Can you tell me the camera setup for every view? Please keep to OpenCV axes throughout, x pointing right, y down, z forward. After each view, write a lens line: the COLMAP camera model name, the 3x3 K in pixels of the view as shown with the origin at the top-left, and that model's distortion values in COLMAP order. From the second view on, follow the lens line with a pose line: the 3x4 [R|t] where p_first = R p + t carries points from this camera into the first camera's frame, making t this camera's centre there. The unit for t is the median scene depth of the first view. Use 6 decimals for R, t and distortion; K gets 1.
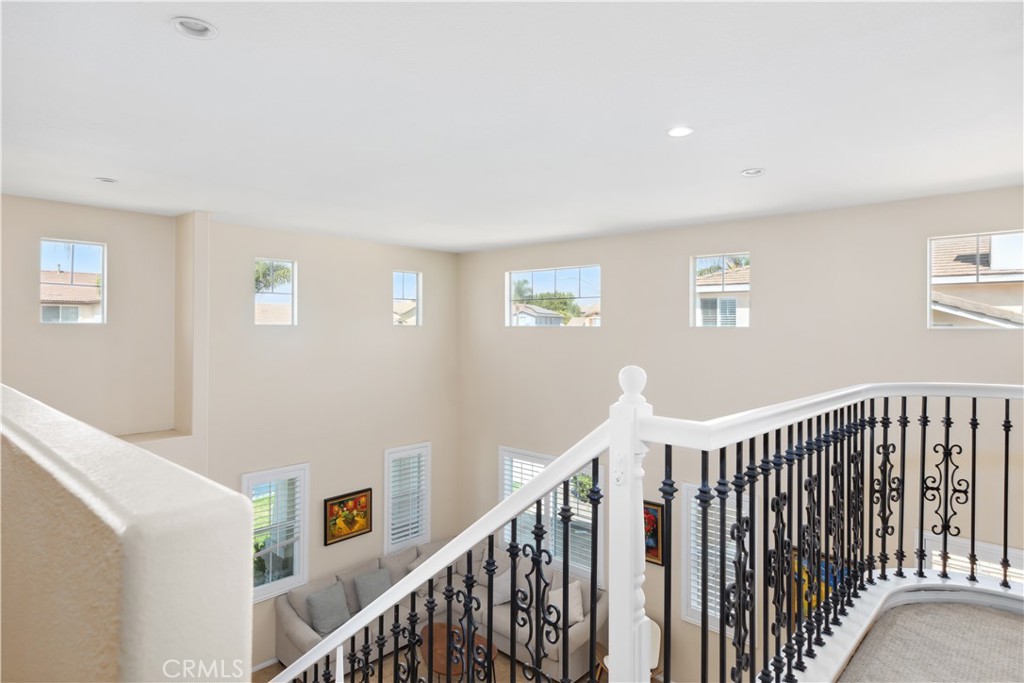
lens RADIAL K [[583.2, 0, 512.3], [0, 583.2, 332.4], [0, 0, 1]] dist [0.012899, 0.001049]
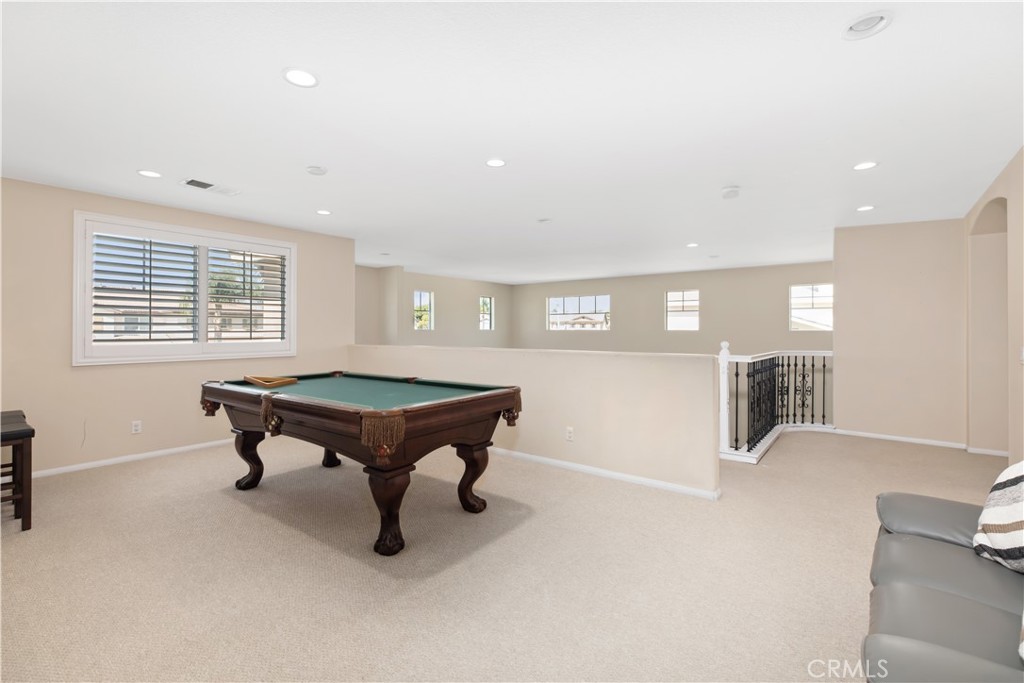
lens RADIAL K [[449.9, 0, 513.2], [0, 449.9, 331.1], [0, 0, 1]] dist [0.007883, -0.000875]
pose [[0.995906, -0.001122, 0.090383, -0.772620], [0.001877, 0.999964, -0.008273, 0.010624], [-0.090371, 0.008409, 0.995873, -0.940578]]
